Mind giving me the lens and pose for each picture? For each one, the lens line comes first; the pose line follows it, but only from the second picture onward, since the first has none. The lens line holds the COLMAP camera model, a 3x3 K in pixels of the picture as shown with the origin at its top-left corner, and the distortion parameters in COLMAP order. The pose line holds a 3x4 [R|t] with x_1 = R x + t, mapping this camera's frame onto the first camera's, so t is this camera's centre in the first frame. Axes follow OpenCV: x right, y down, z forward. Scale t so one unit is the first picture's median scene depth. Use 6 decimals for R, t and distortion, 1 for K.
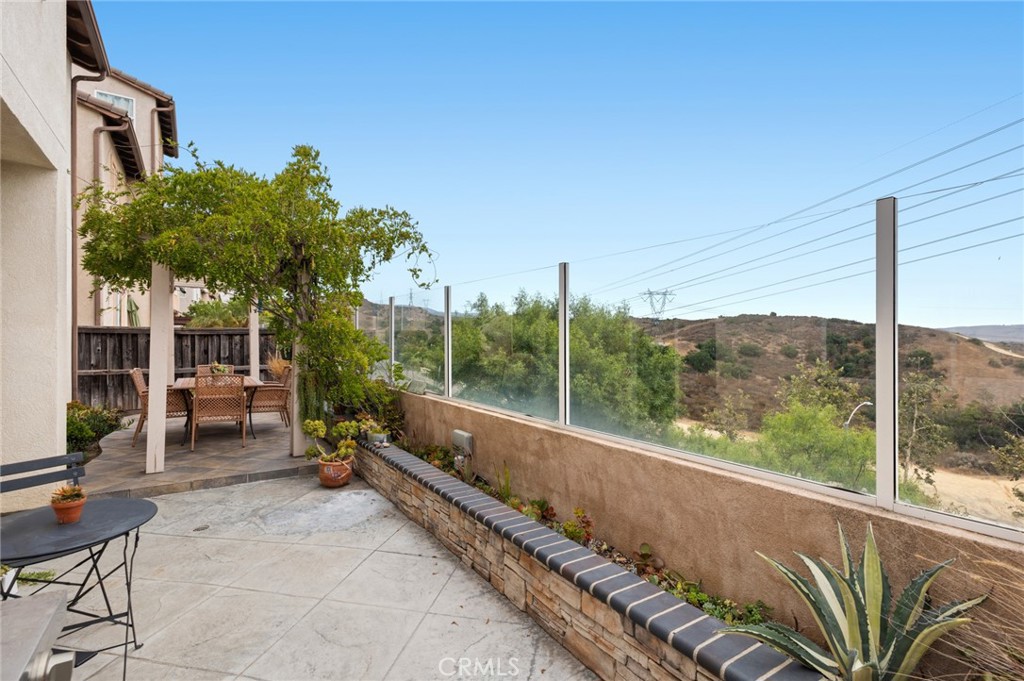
lens RADIAL K [[487.3, 0, 517.7], [0, 487.3, 338.5], [0, 0, 1]] dist [-0.002523, 0.000269]
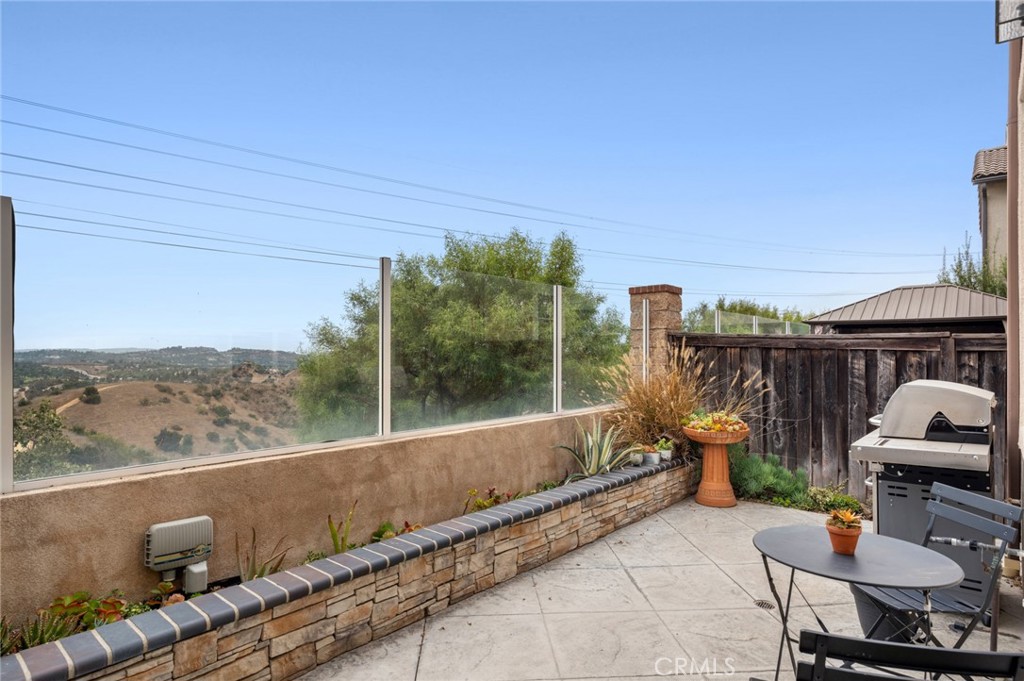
lens RADIAL K [[587.7, 0, 514.0], [0, 587.7, 346.0], [0, 0, 1]] dist [-0.002148, -0.001346]
pose [[-0.287499, 0.008535, 0.957743, -1.178270], [0.001307, 0.999963, -0.008519, 0.022391], [-0.957780, -0.001198, -0.287499, 1.245611]]
